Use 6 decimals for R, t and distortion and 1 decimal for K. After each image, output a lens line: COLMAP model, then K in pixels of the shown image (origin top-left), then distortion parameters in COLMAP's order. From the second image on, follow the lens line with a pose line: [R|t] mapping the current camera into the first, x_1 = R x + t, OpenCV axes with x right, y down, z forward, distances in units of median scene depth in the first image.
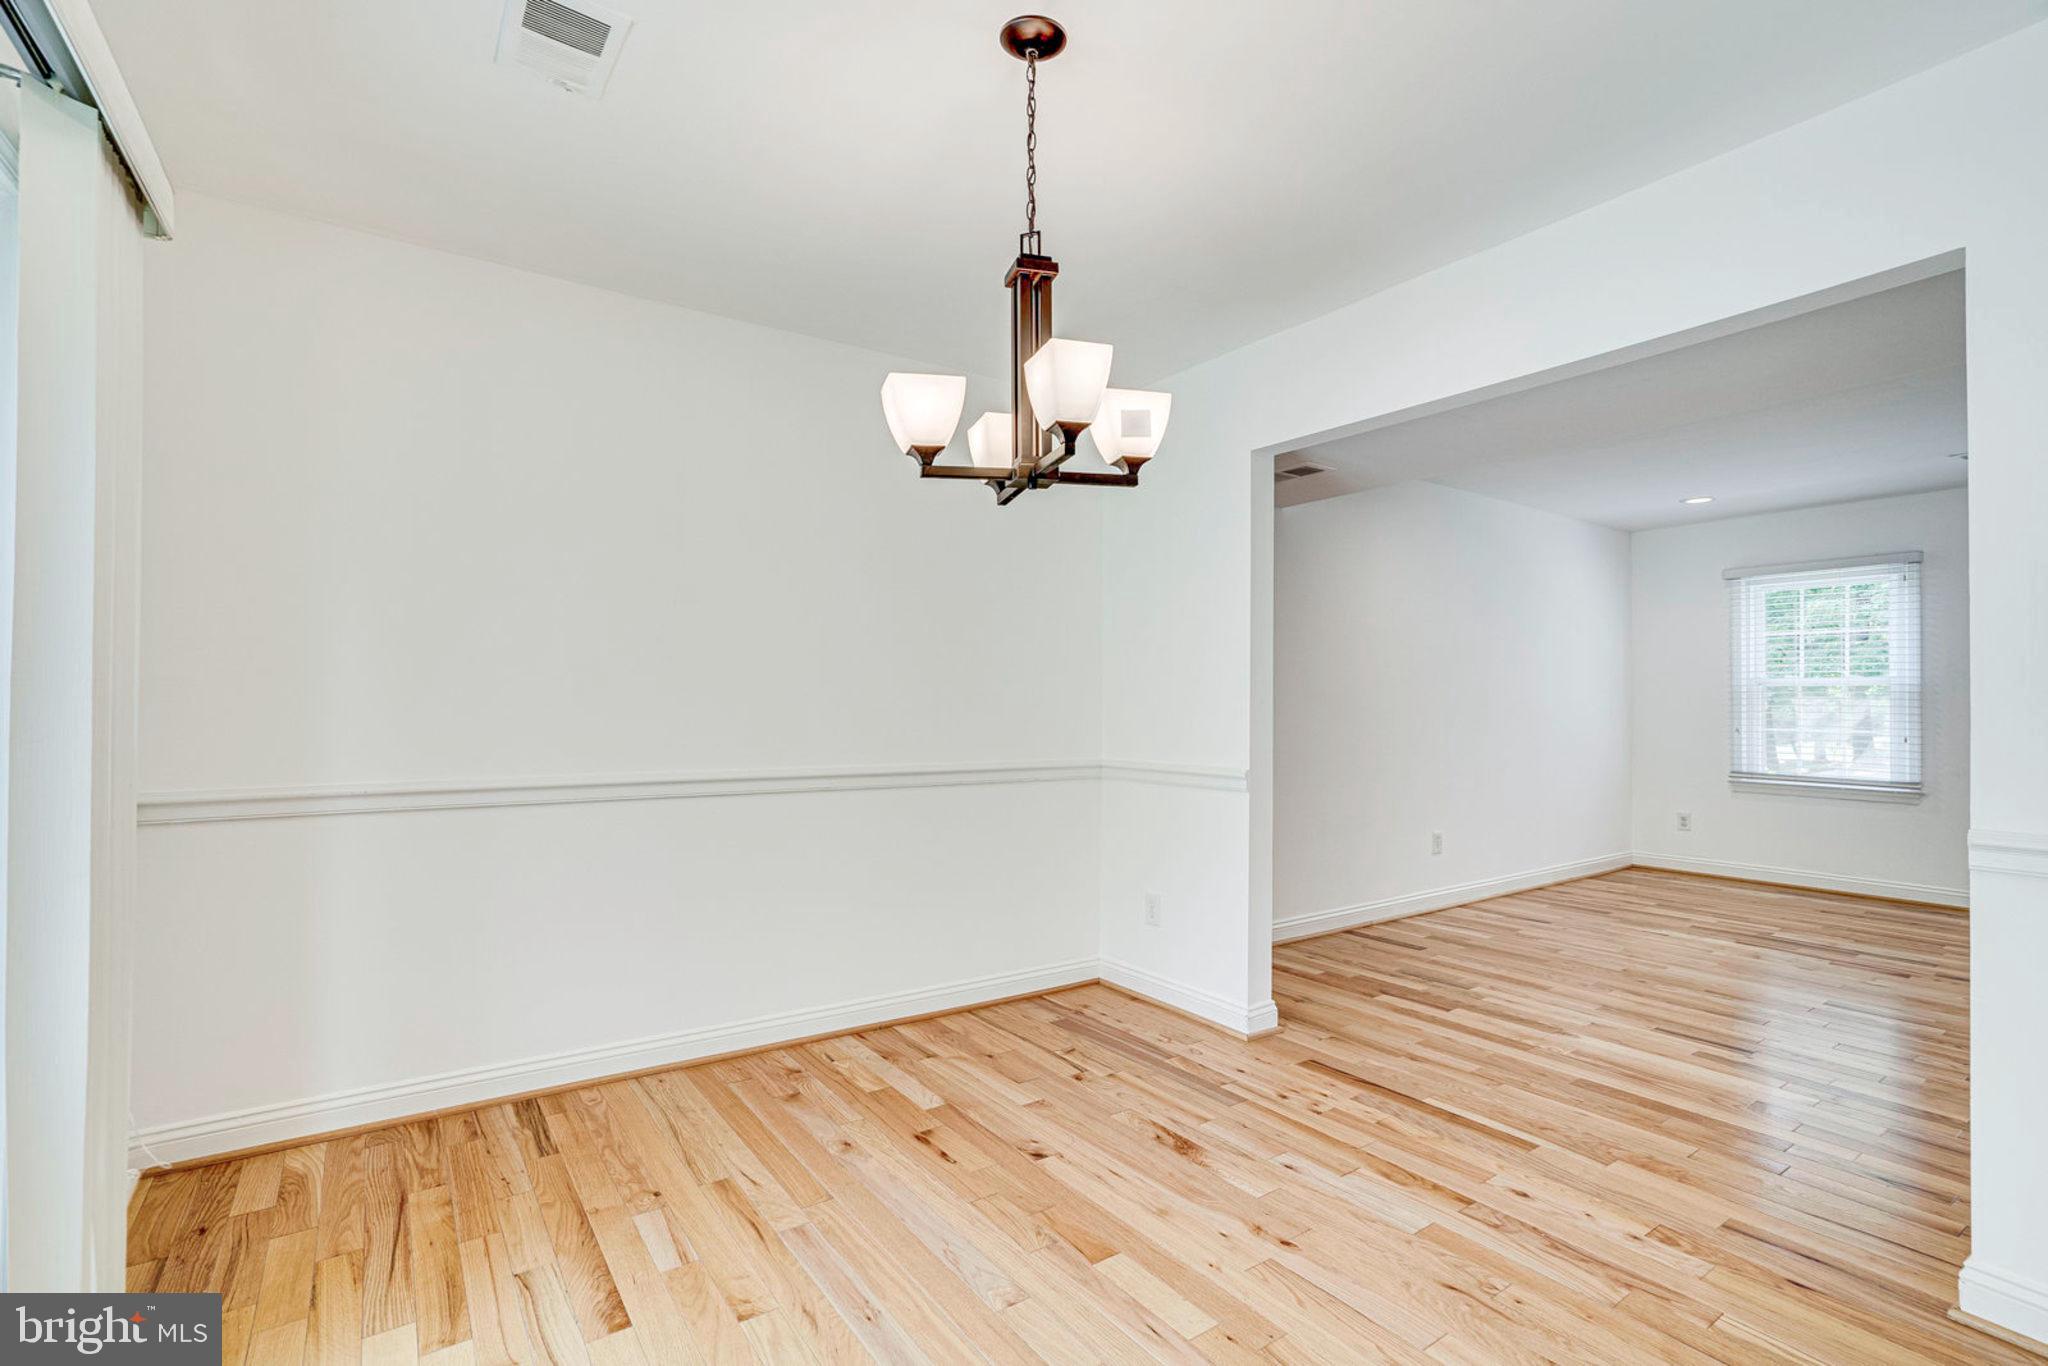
lens RADIAL K [[942.2, 0, 1029.8], [0, 942.2, 693.4], [0, 0, 1]] dist [0.009934, 0.002928]
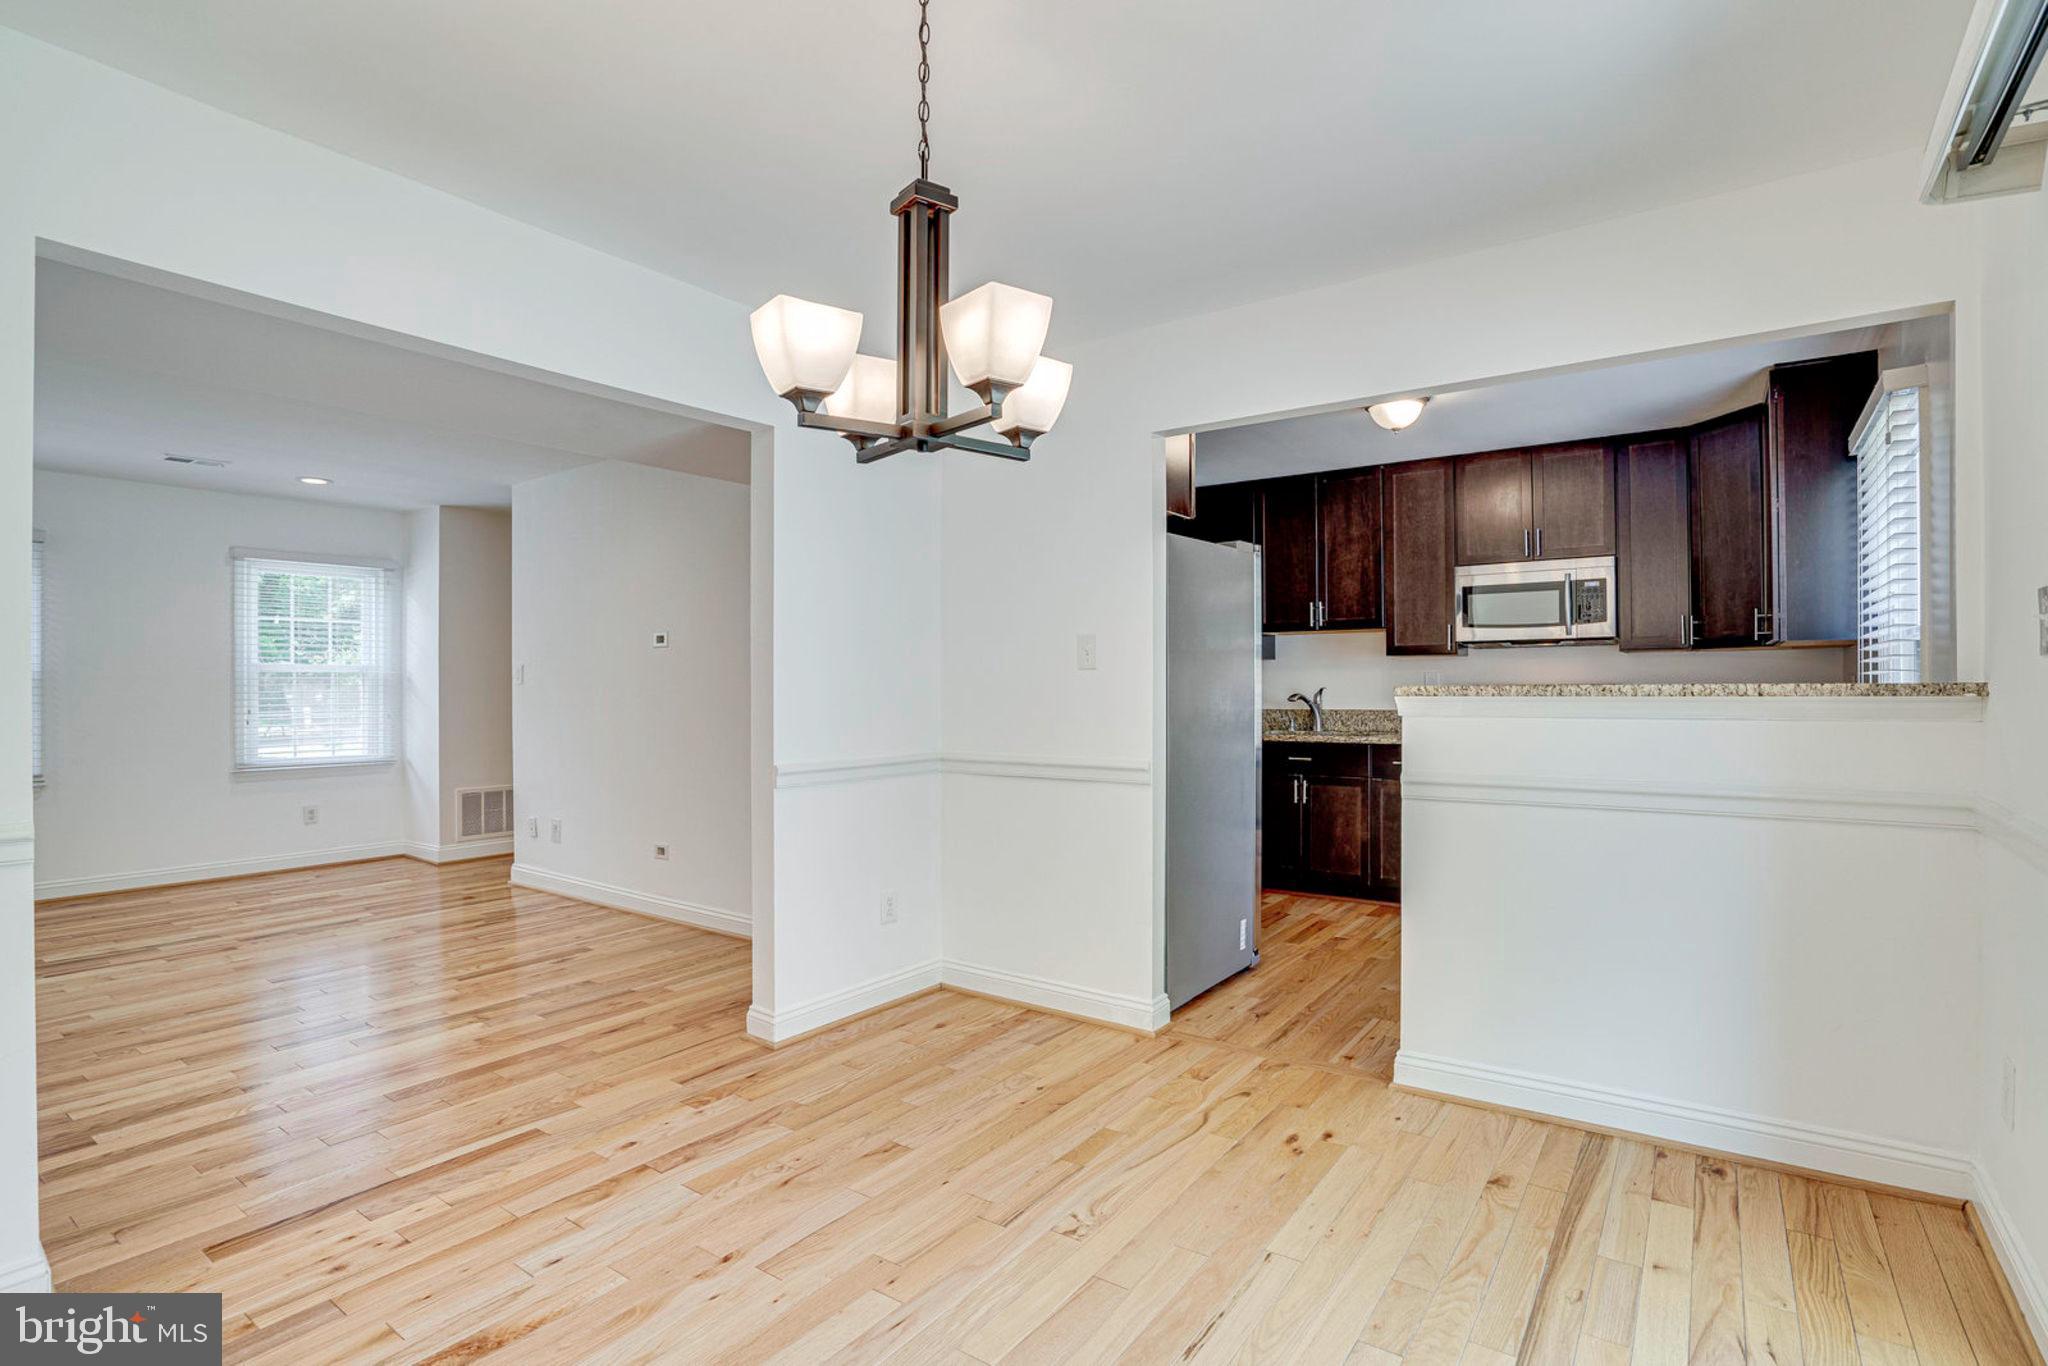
lens RADIAL K [[1002.3, 0, 1011.2], [0, 1002.3, 684.7], [0, 0, 1]] dist [-0.047053, 0.016719]
pose [[-0.314971, -0.000146, 0.949101, -0.440694], [-0.007402, 0.999970, -0.002303, -0.001456], [-0.949072, -0.007751, -0.314962, 0.596028]]
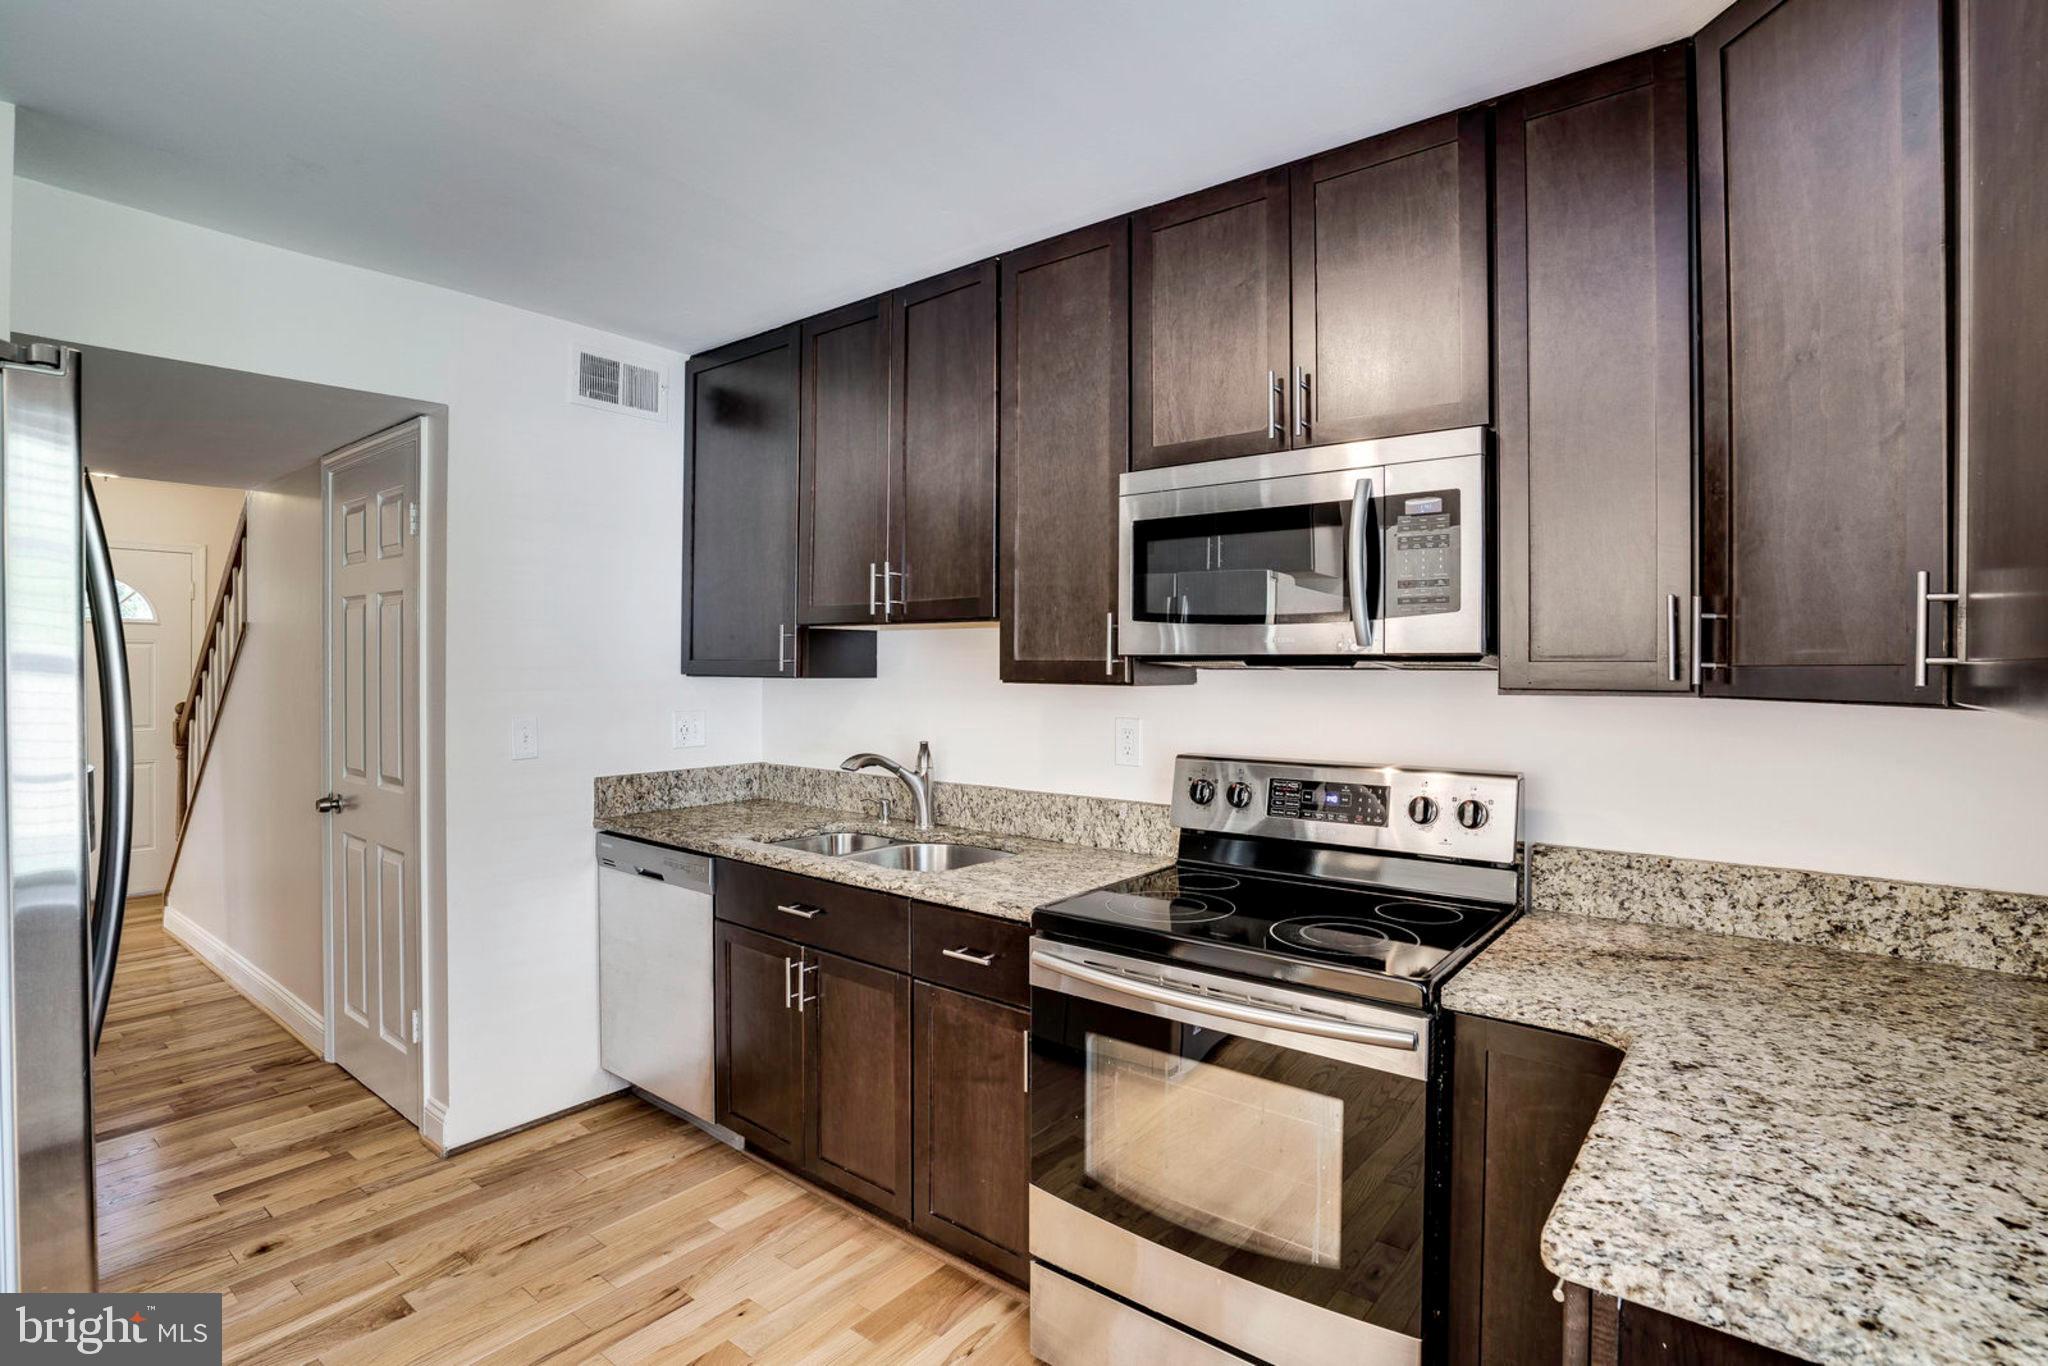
lens RADIAL K [[1002.3, 0, 1015.7], [0, 1002.3, 664.7], [0, 0, 1]] dist [-0.047053, 0.016719]
pose [[-0.284041, -0.003405, 0.958806, 0.167933], [-0.022029, 0.999753, -0.002975, -0.062799], [-0.958559, -0.021967, -0.284046, -0.239926]]
